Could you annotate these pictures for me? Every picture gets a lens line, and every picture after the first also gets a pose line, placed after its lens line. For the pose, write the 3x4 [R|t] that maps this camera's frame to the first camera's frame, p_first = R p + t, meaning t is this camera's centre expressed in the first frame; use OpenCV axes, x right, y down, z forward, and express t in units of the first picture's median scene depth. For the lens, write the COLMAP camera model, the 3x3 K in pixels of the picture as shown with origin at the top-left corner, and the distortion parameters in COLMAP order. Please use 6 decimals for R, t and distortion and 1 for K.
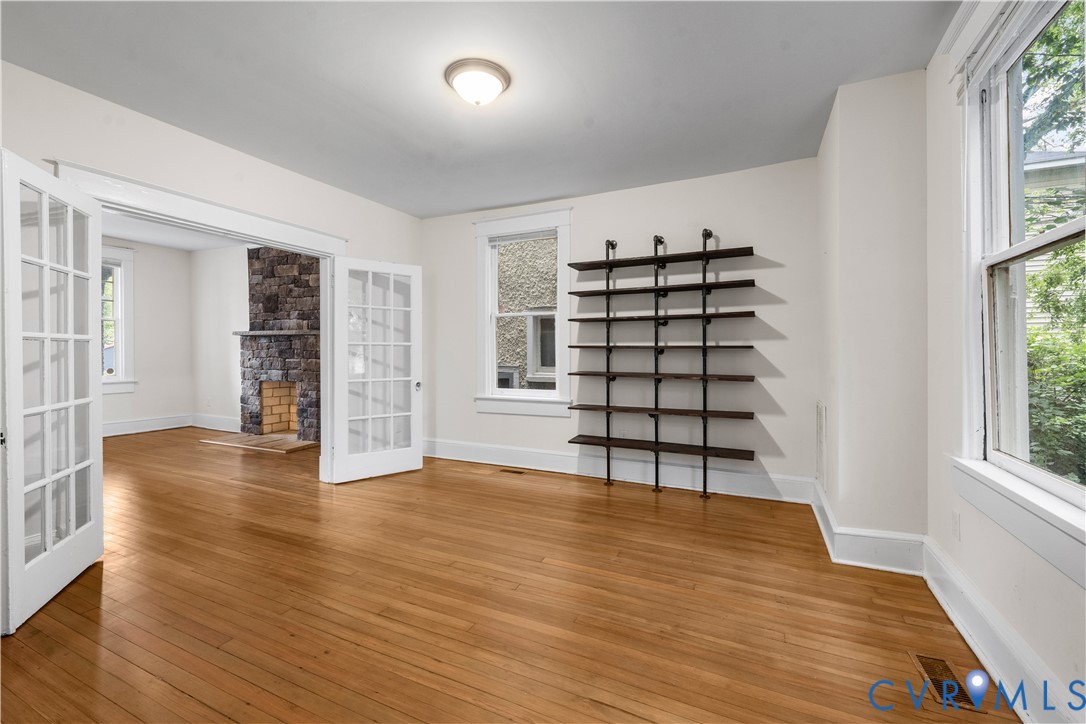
lens RADIAL K [[456.4, 0, 543.0], [0, 456.4, 362.0], [0, 0, 1]] dist [0.001797, 0.000136]
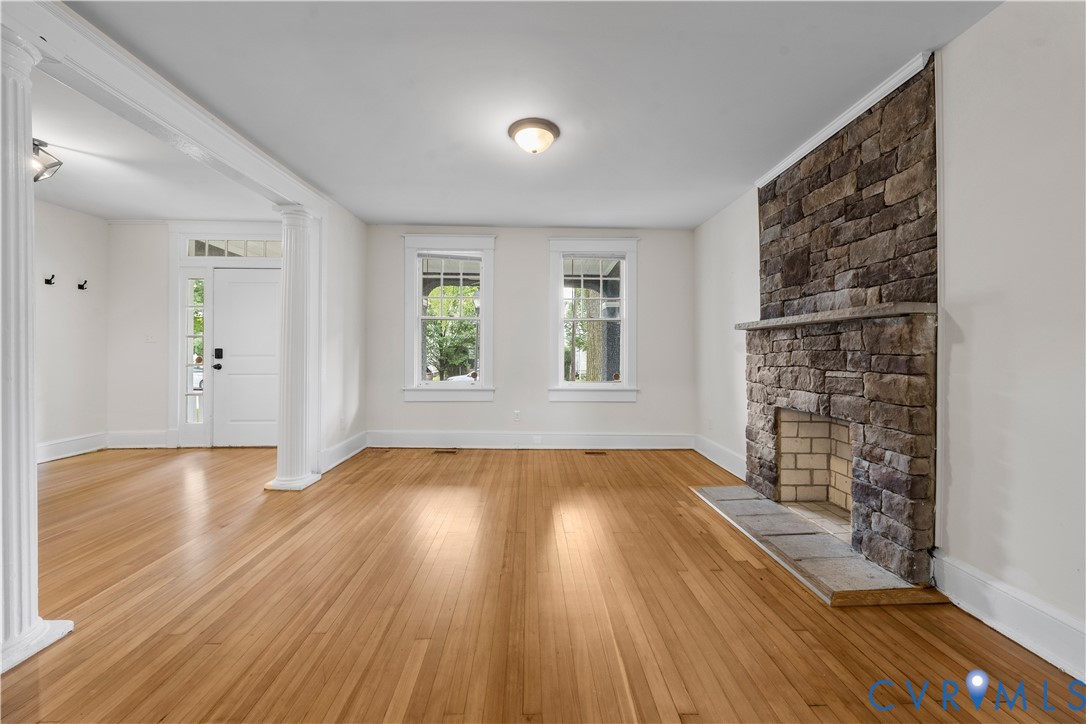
lens RADIAL K [[403.0, 0, 554.3], [0, 403.0, 354.2], [0, 0, 1]] dist [-0.000968, 0.000027]
pose [[0.479666, -0.002833, -0.877447, -0.313241], [-0.012541, 0.999871, -0.010084, -0.016352], [0.877362, 0.015842, 0.479568, 0.519571]]
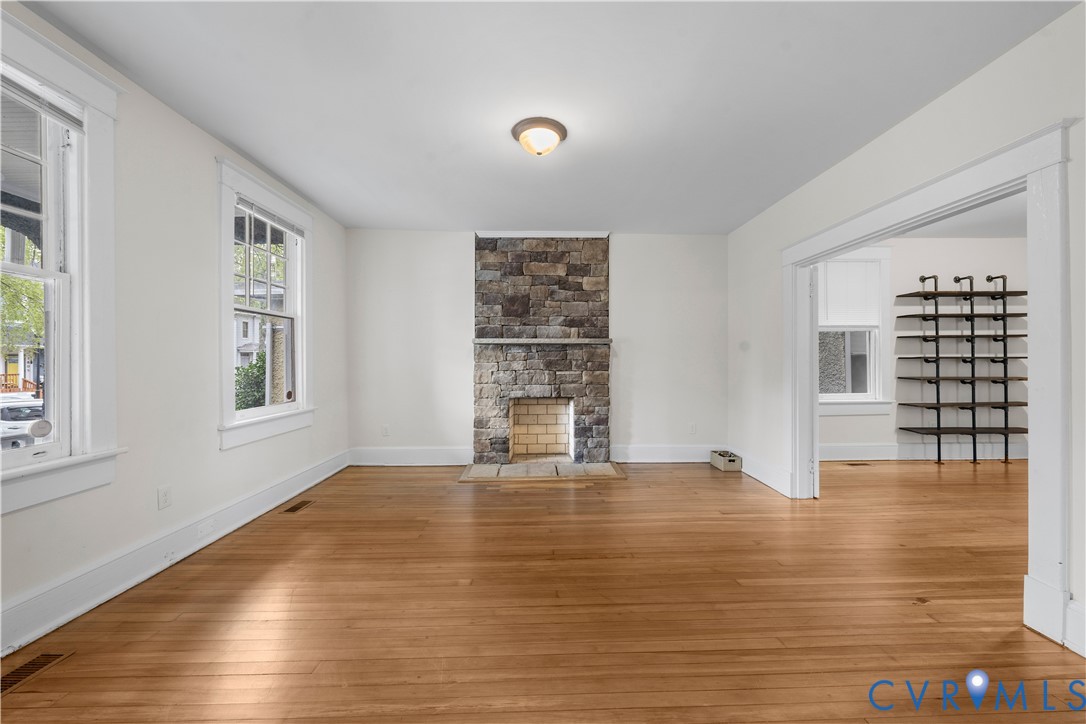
lens RADIAL K [[383.4, 0, 545.9], [0, 383.4, 359.2], [0, 0, 1]] dist [-0.001769, -0.000115]
pose [[0.890030, -0.009520, 0.455804, -0.882912], [0.014776, 0.999859, -0.007970, -0.023781], [-0.455663, 0.013829, 0.890045, 0.352385]]
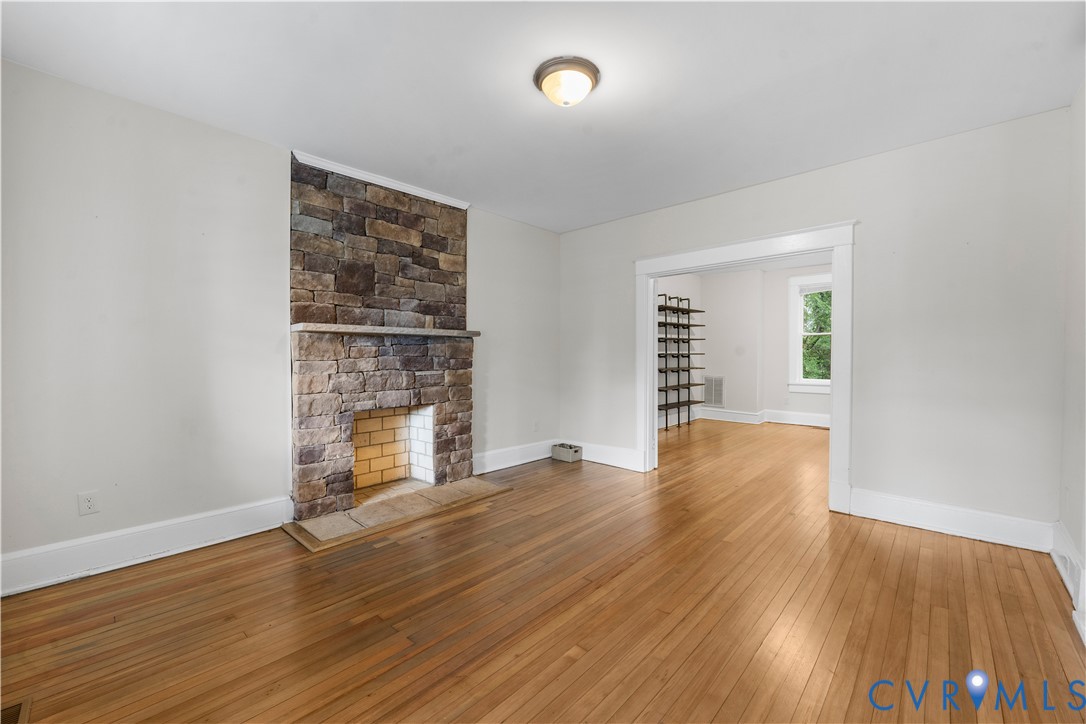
lens RADIAL K [[432.7, 0, 540.9], [0, 432.7, 363.8], [0, 0, 1]] dist [0.001225, 0.000031]
pose [[0.309343, -0.028574, 0.950521, -1.065457], [0.017797, 0.999547, 0.024256, -0.029090], [-0.950784, 0.009413, 0.309711, 0.615480]]
